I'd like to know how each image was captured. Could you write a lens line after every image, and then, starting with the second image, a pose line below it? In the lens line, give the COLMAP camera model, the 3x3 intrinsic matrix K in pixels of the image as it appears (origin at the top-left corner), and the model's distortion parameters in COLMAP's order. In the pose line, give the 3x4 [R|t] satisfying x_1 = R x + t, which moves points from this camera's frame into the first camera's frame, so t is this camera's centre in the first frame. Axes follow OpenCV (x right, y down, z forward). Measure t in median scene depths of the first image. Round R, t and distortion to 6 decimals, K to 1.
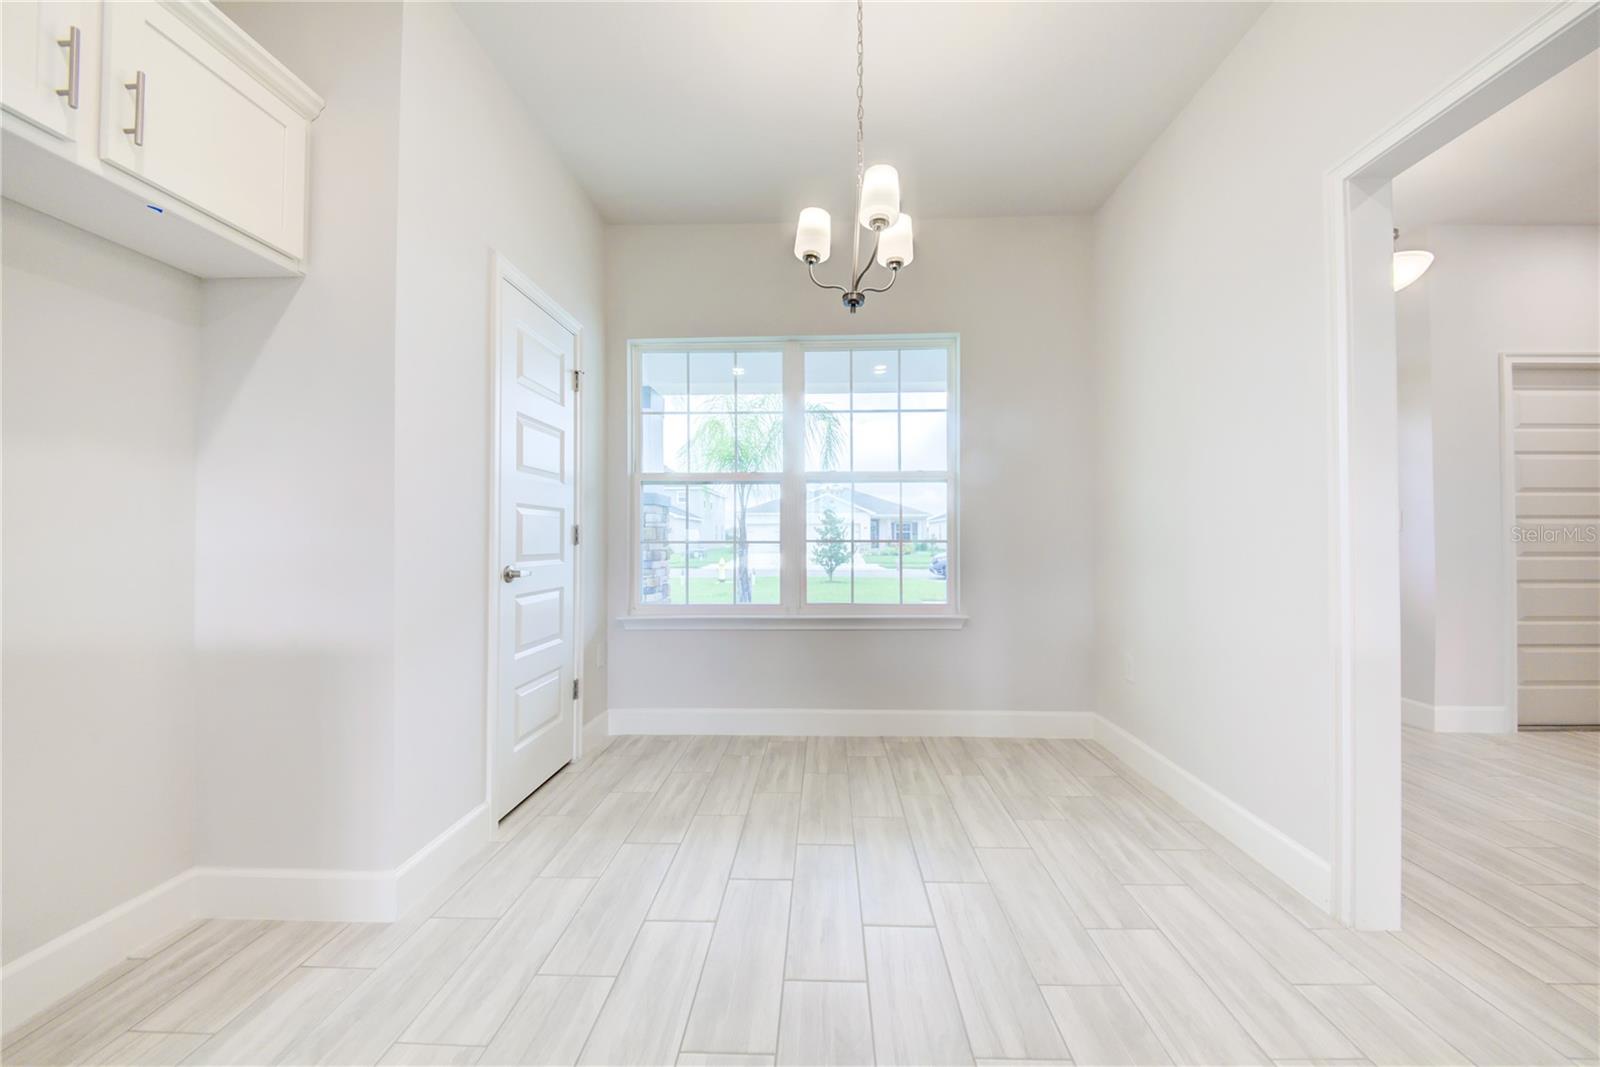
lens RADIAL K [[574.8, 0, 798.0], [0, 574.8, 528.7], [0, 0, 1]] dist [-0.000522, -0.000072]
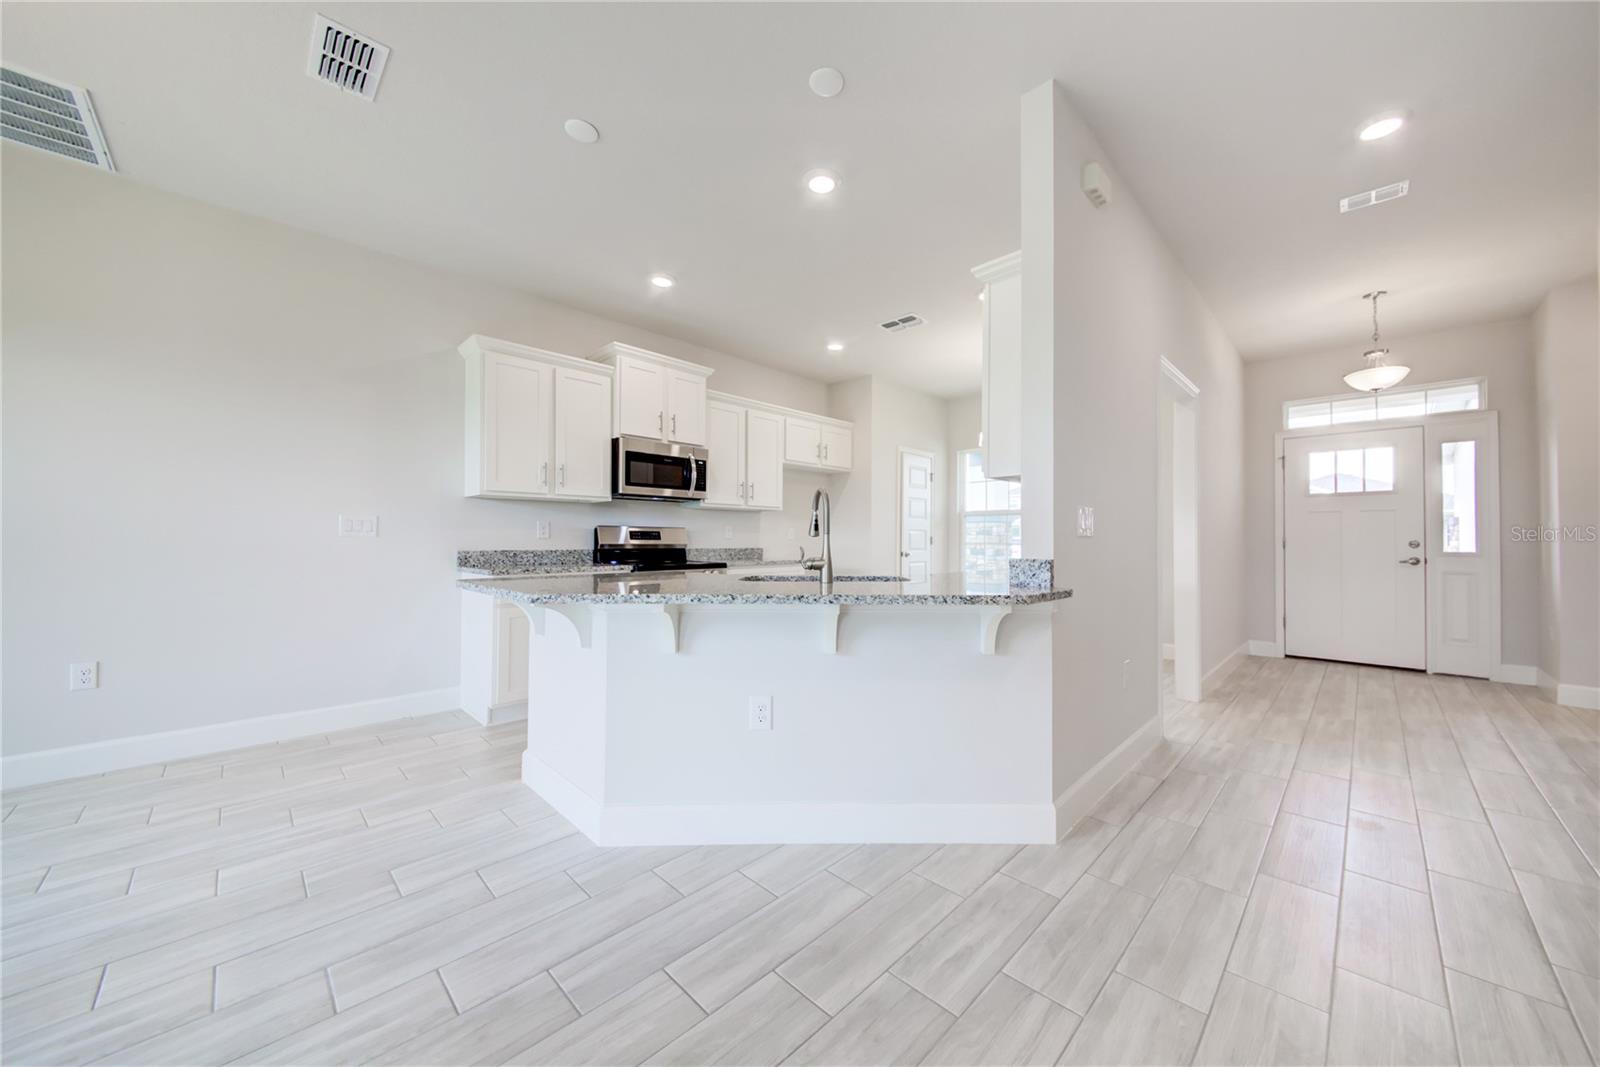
lens RADIAL K [[574.8, 0, 798.0], [0, 574.8, 528.7], [0, 0, 1]] dist [-0.000522, -0.000072]
pose [[0.739475, -0.006007, -0.673157, 0.859896], [0.002823, 0.999979, -0.005822, -0.027183], [0.673178, 0.002405, 0.739477, -1.221164]]
